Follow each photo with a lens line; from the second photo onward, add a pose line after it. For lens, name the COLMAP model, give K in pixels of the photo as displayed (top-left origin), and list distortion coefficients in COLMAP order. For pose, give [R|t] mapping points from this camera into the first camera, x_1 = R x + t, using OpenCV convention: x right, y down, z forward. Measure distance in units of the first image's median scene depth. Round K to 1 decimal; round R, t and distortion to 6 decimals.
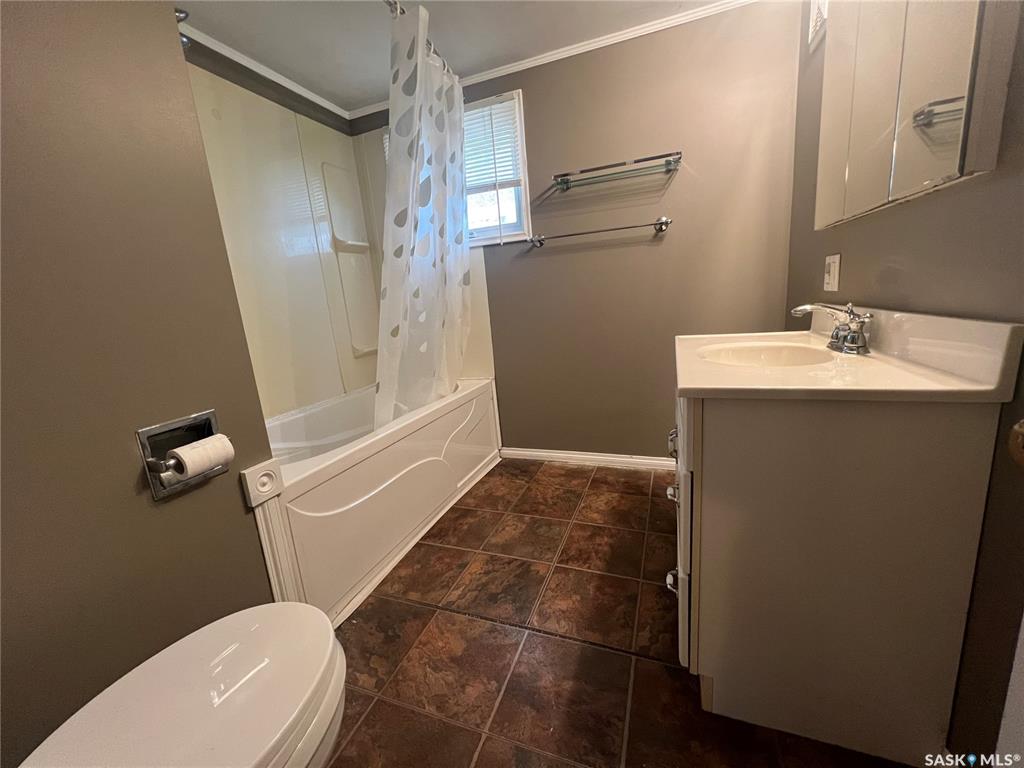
lens RADIAL K [[409.1, 0, 511.2], [0, 409.1, 377.4], [0, 0, 1]] dist [-0.001003, -0.000013]
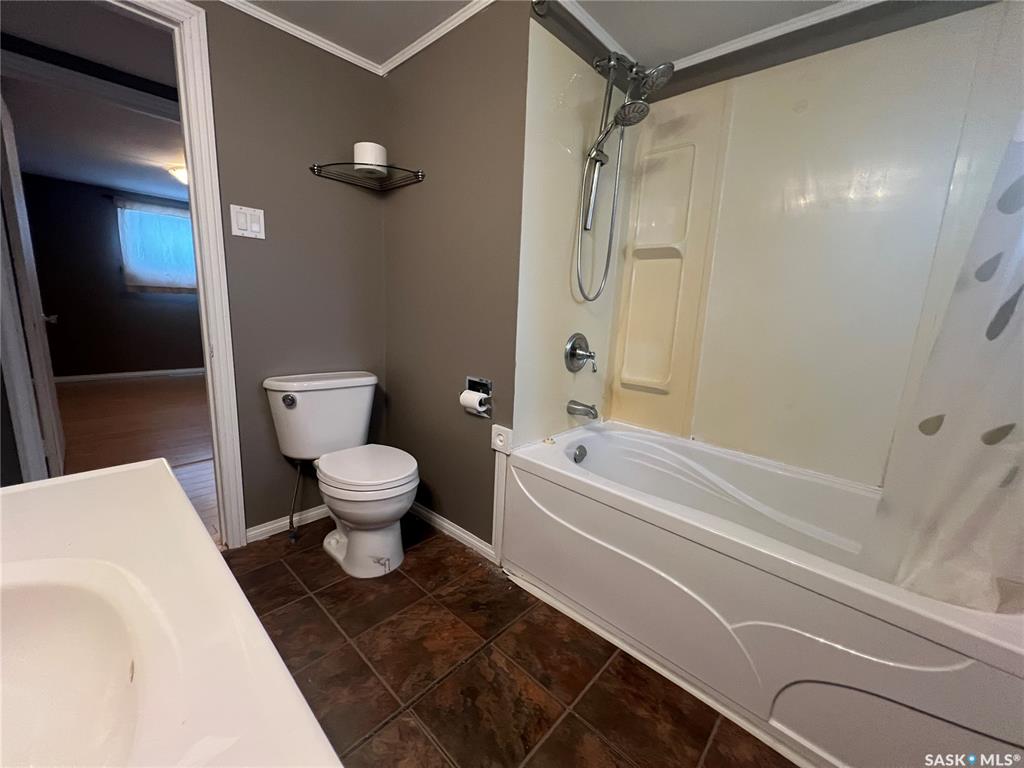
lens RADIAL K [[409.1, 0, 513.6], [0, 409.1, 384.8], [0, 0, 1]] dist [-0.001003, -0.000013]
pose [[-0.372432, 0.246795, -0.894643, 0.573599], [-0.198718, 0.920429, 0.336633, -0.381218], [0.906535, 0.303155, -0.293755, 1.252216]]
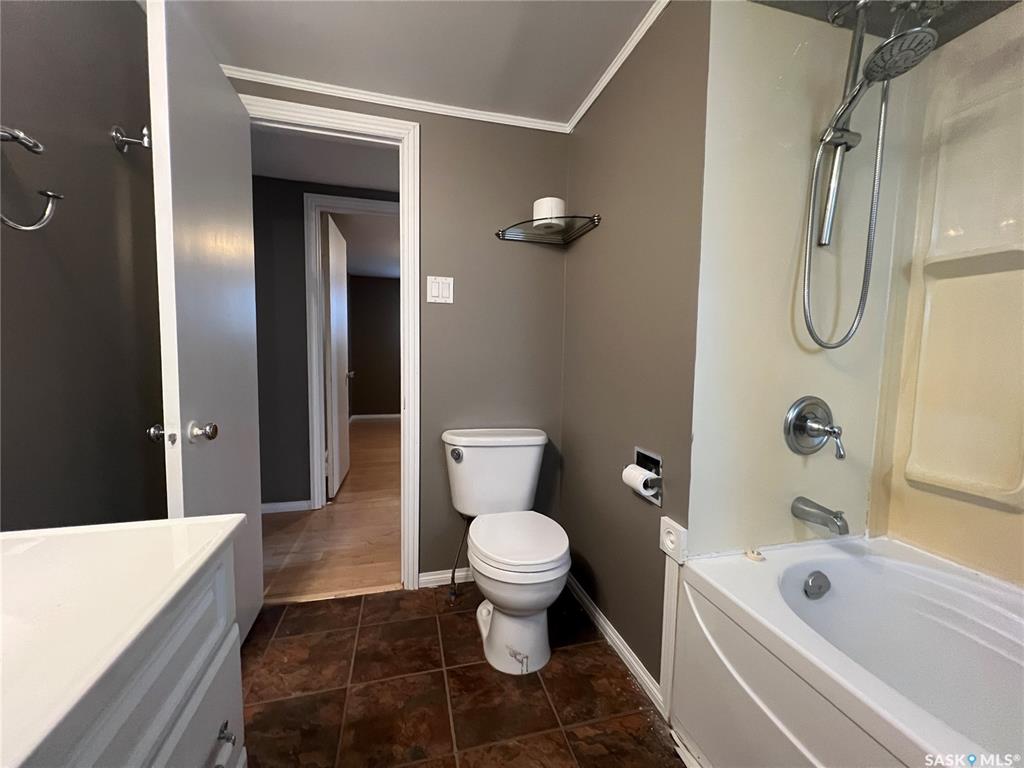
lens RADIAL K [[409.1, 0, 514.7], [0, 409.1, 383.1], [0, 0, 1]] dist [-0.001003, -0.000013]
pose [[-0.808888, 0.120842, -0.575410, 0.263367], [-0.063694, 0.954882, 0.290075, -0.372645], [0.584502, 0.271288, -0.764696, 1.299691]]
